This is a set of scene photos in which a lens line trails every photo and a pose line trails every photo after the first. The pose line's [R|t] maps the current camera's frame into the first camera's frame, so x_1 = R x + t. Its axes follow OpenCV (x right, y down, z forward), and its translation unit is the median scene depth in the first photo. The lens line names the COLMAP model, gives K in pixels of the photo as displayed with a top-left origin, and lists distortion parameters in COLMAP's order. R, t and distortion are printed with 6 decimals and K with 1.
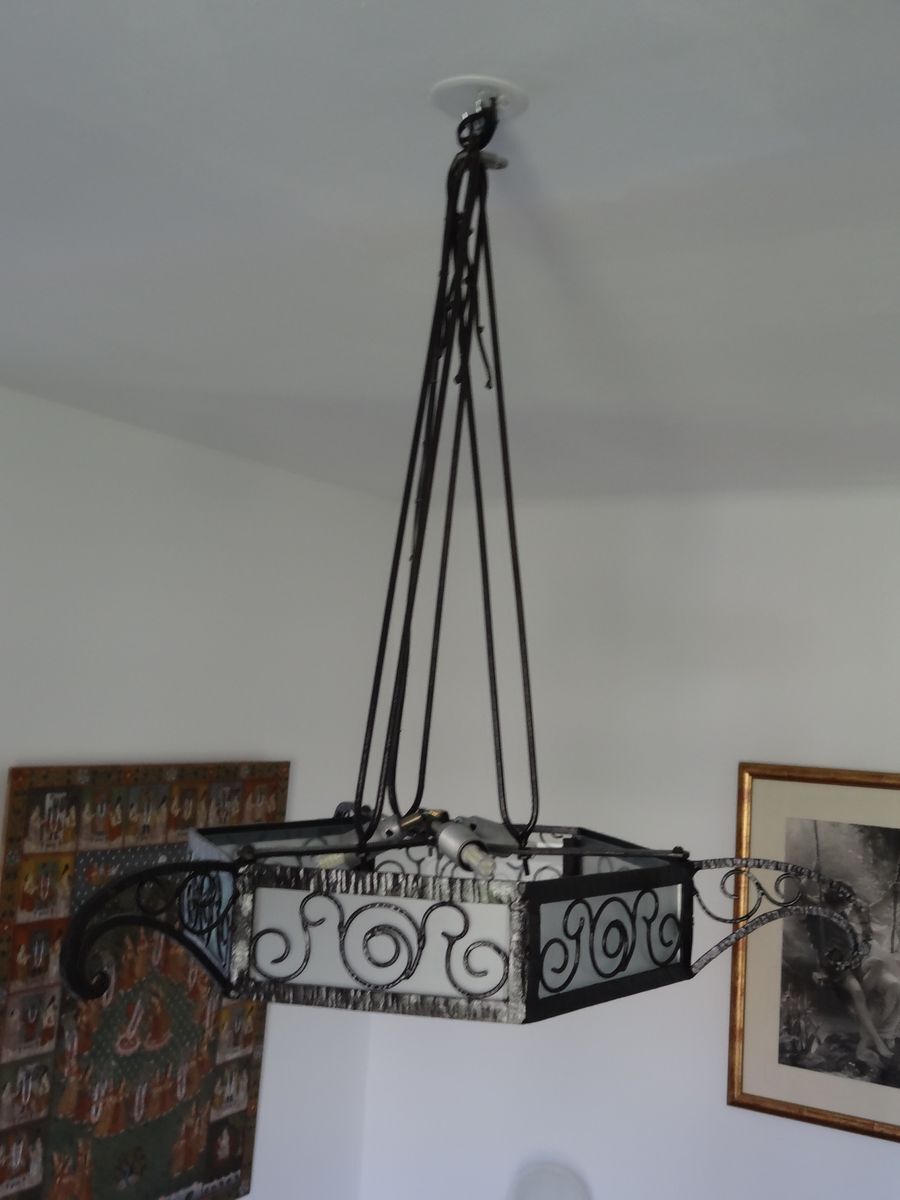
lens RADIAL K [[1291.8, 0, 444.1], [0, 1291.8, 602.5], [0, 0, 1]] dist [-0.012598, 0.000000]
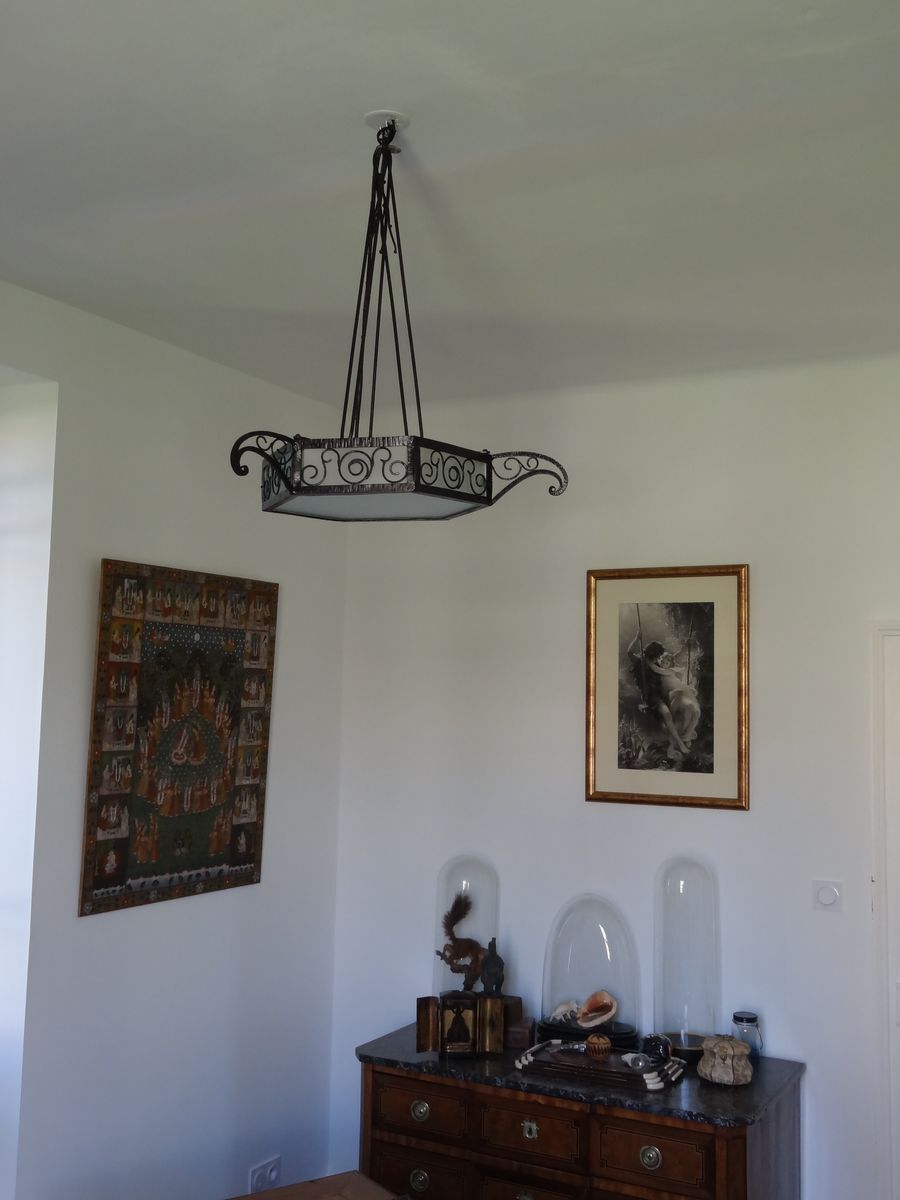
lens RADIAL K [[1227.3, 0, 446.1], [0, 1227.3, 595.4], [0, 0, 1]] dist [-0.005106, 0.000000]
pose [[0.998342, -0.031978, 0.047870, 0.001155], [0.032126, 0.999481, -0.002337, 0.179720], [-0.047770, 0.003871, 0.998851, -0.459187]]
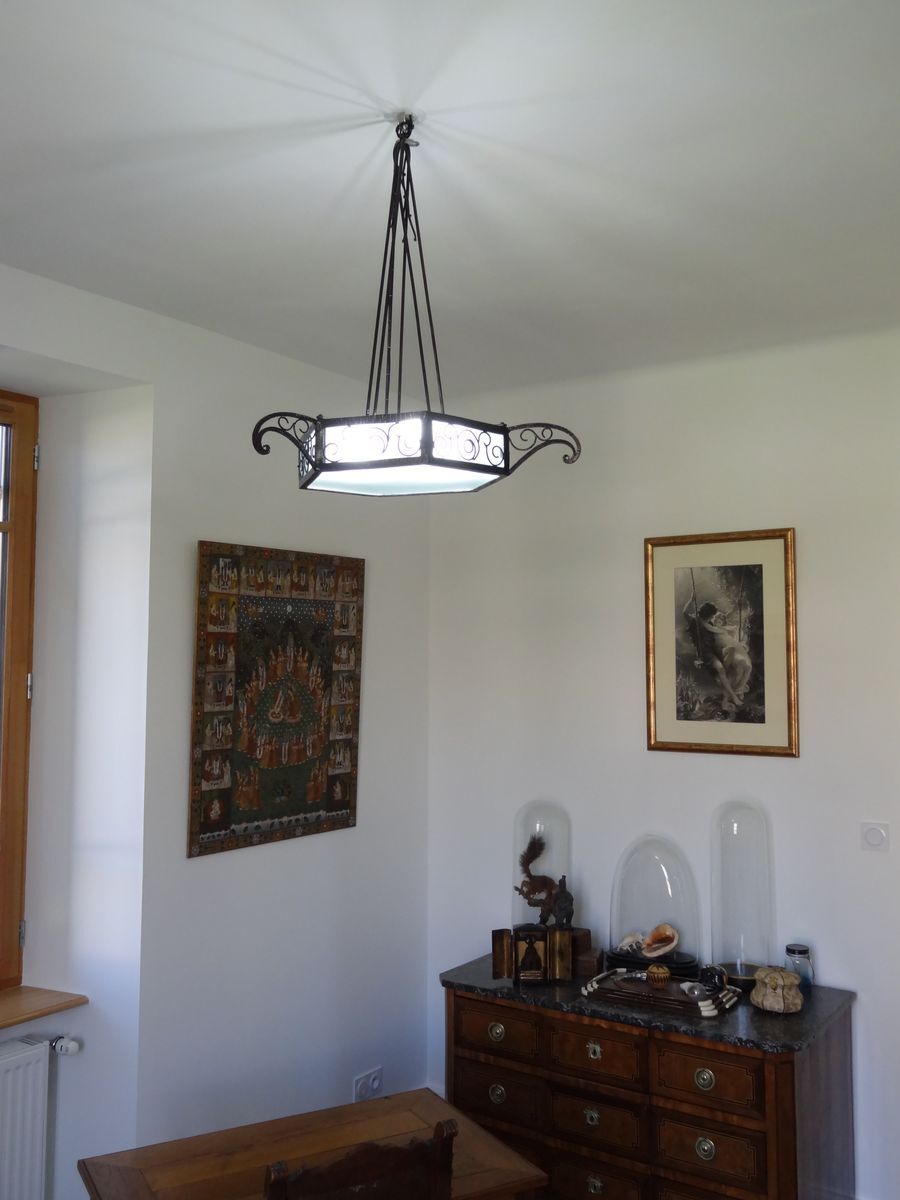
lens RADIAL K [[1072.8, 0, 454.7], [0, 1072.8, 595.5], [0, 0, 1]] dist [-0.011530, 0.009788]
pose [[0.996886, -0.058990, -0.052337, 0.072165], [0.059947, 0.998058, 0.016916, 0.188551], [0.051238, -0.020001, 0.998486, -0.396924]]
